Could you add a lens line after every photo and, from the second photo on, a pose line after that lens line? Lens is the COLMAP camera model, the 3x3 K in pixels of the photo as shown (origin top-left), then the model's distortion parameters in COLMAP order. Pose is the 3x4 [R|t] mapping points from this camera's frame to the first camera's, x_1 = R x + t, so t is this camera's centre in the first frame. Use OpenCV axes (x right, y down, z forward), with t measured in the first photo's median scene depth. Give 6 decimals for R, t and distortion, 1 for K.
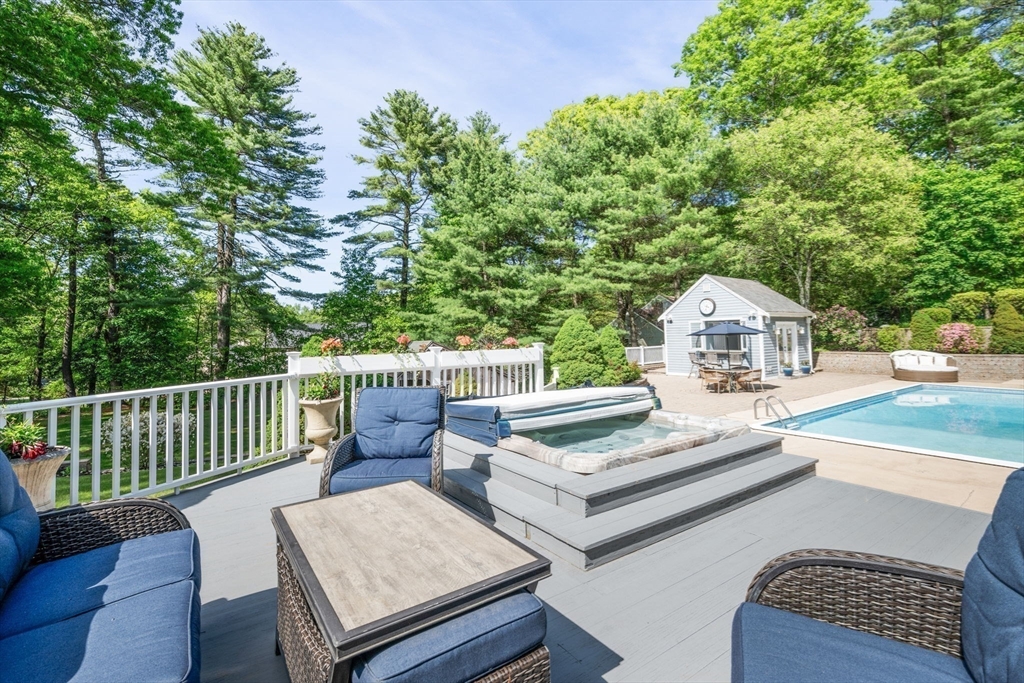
lens RADIAL K [[460.5, 0, 500.7], [0, 460.5, 315.9], [0, 0, 1]] dist [-0.004688, 0.000181]
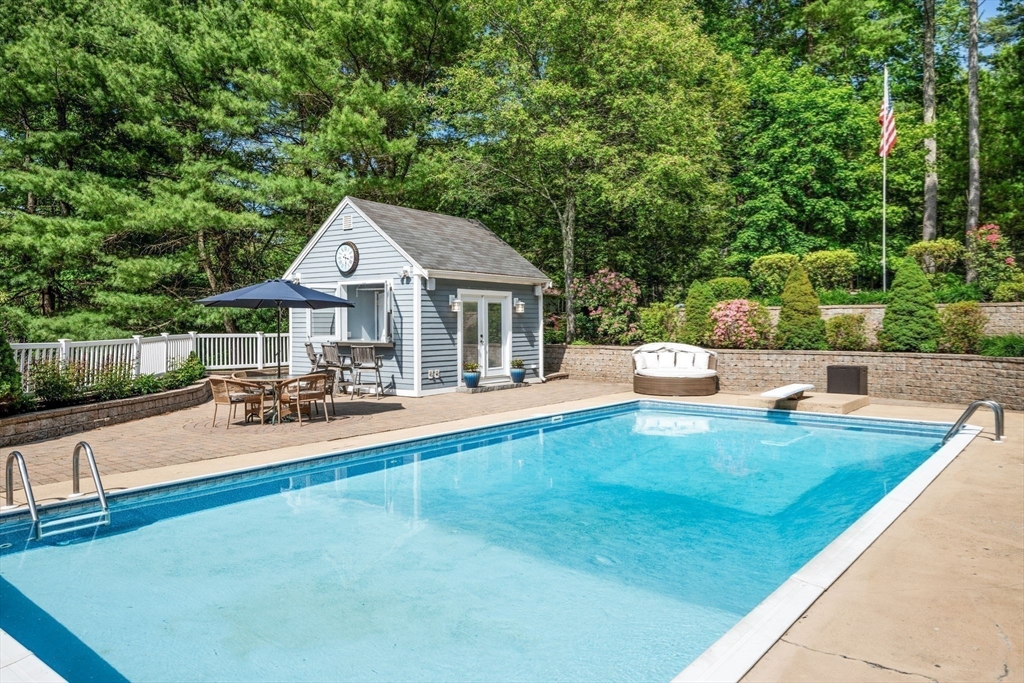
lens RADIAL K [[719.9, 0, 514.5], [0, 719.9, 333.2], [0, 0, 1]] dist [0.011264, -0.002473]
pose [[0.954685, 0.014056, 0.297286, 0.320195], [-0.030531, 0.998240, 0.050847, 0.015557], [-0.296048, -0.057619, 0.953434, 0.119244]]
